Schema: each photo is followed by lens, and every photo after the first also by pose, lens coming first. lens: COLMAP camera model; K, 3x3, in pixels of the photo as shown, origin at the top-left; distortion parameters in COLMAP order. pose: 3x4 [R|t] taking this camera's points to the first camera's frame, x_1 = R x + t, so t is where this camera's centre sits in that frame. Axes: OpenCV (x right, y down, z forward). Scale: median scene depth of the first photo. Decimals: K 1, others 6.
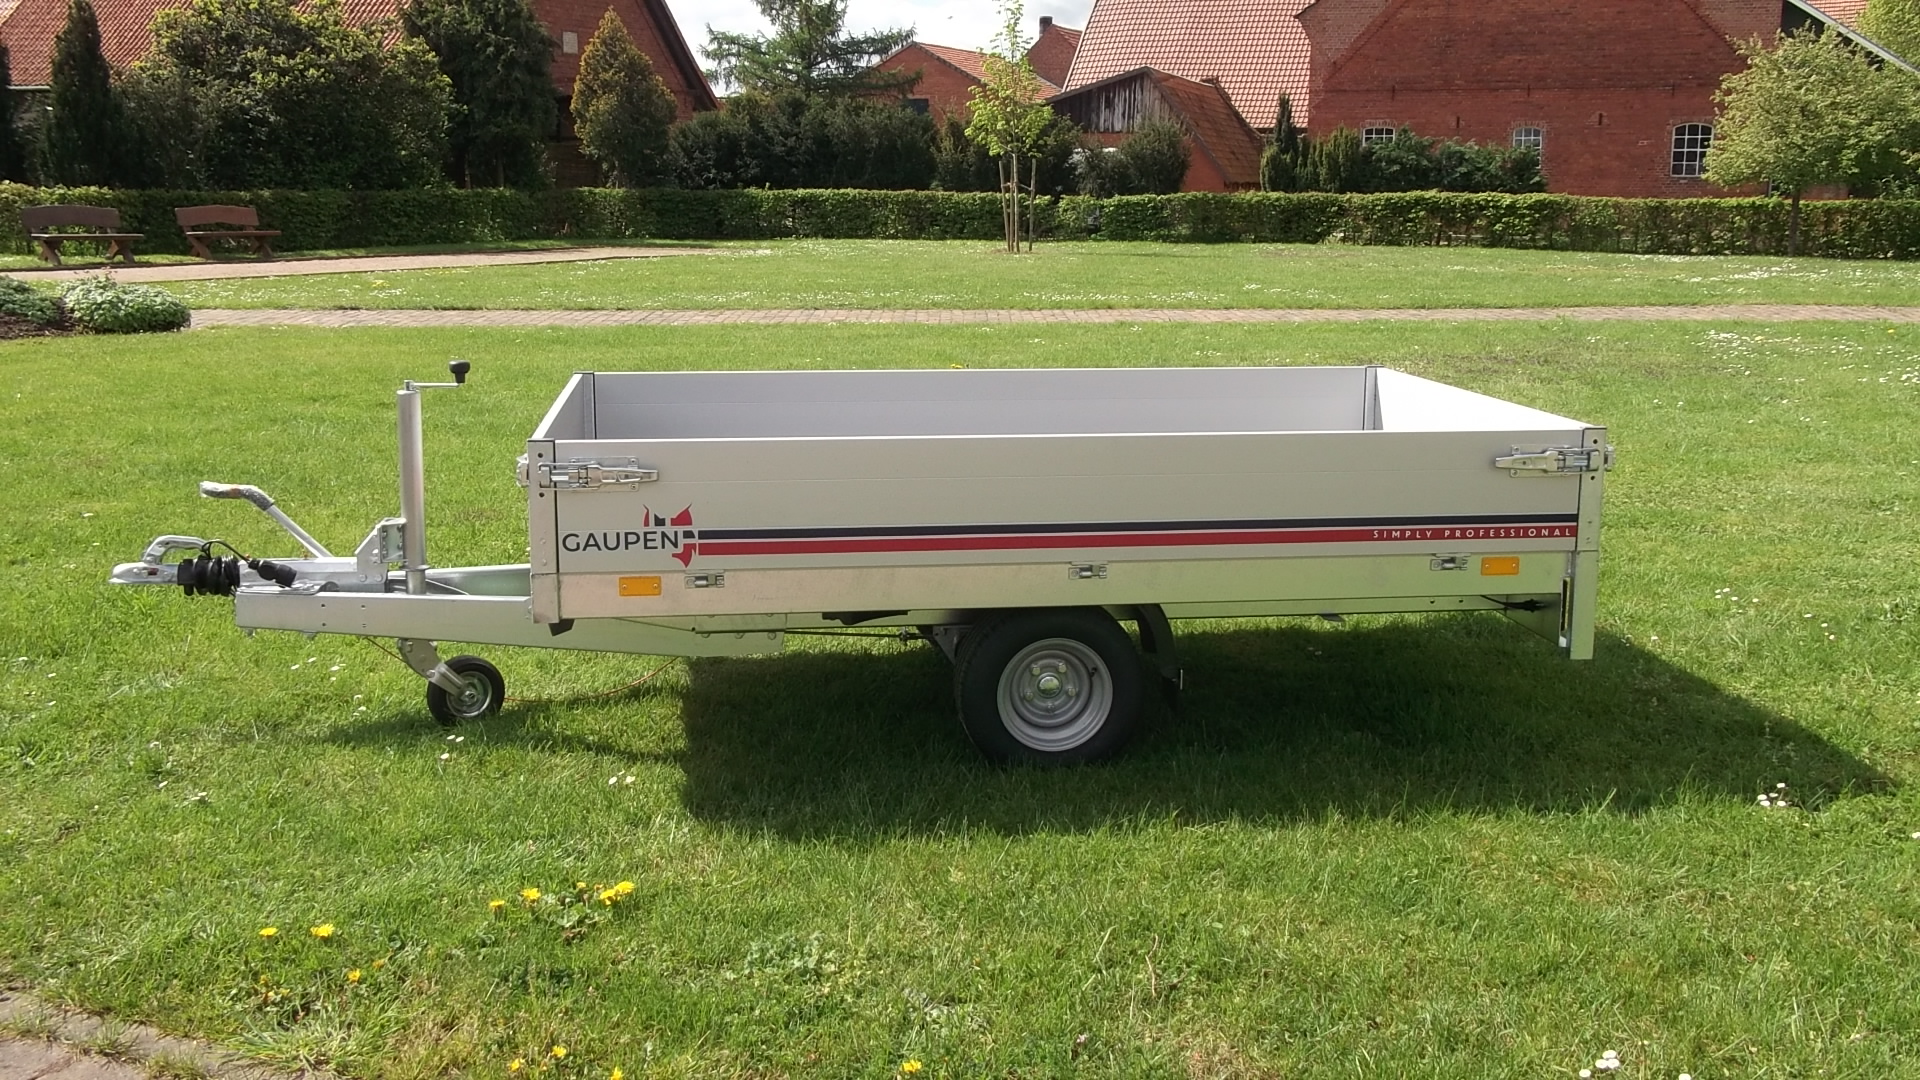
lens RADIAL K [[1909.8, 0, 960.0], [0, 1909.8, 540.0], [0, 0, 1]] dist [-0.006588, 0.018276]
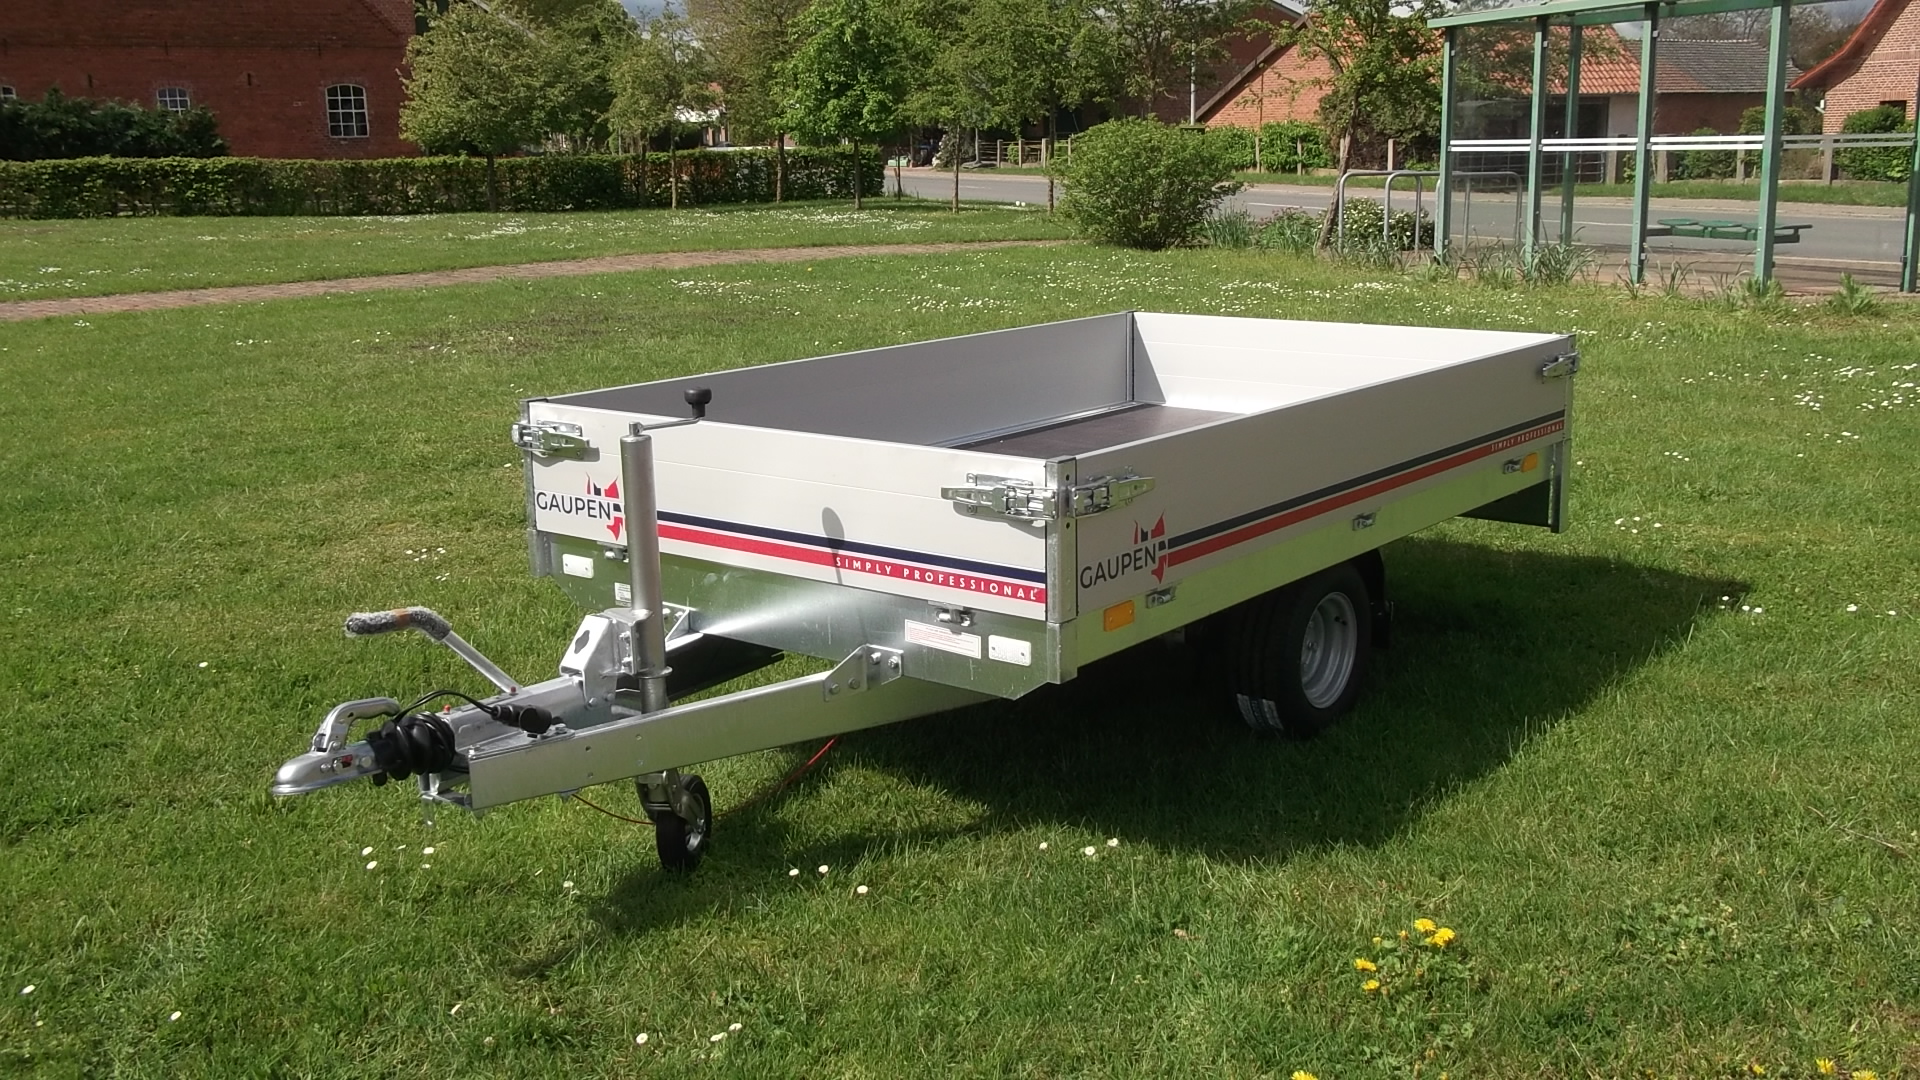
lens RADIAL K [[1909.8, 0, 960.0], [0, 1909.8, 540.0], [0, 0, 1]] dist [-0.006588, 0.018276]
pose [[0.692656, -0.160730, 0.703131, -0.146059], [0.147408, 0.985824, 0.080140, -0.015871], [-0.706044, 0.048138, 0.706530, 0.079342]]
